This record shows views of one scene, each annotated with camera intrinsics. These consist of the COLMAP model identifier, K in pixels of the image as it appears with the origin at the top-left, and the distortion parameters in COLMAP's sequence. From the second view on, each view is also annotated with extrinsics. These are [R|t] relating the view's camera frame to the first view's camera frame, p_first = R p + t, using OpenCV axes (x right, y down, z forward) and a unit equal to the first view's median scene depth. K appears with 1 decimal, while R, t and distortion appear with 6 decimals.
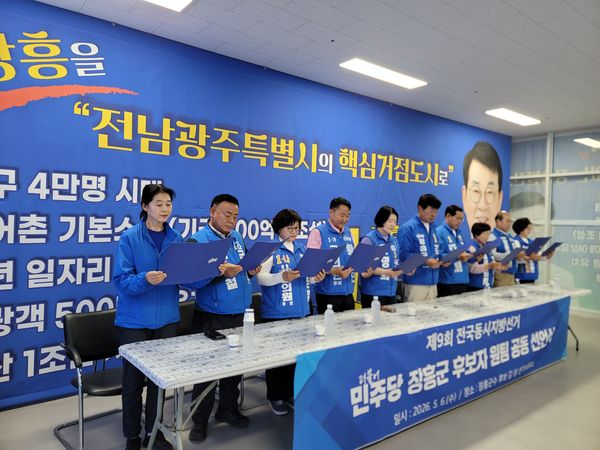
lens RADIAL K [[433.6, 0, 305.7], [0, 433.6, 222.6], [0, 0, 1]] dist [0.113226, -0.000440]
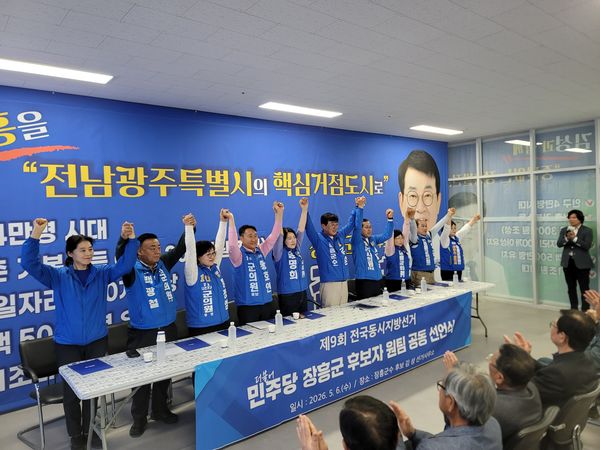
lens RADIAL K [[433.6, 0, 296.0], [0, 433.6, 226.3], [0, 0, 1]] dist [0.113226, -0.000440]
pose [[0.997995, -0.059175, -0.022470, 0.220608], [0.059806, 0.997803, 0.028510, -0.085079], [0.020733, -0.029797, 0.999341, -0.187962]]
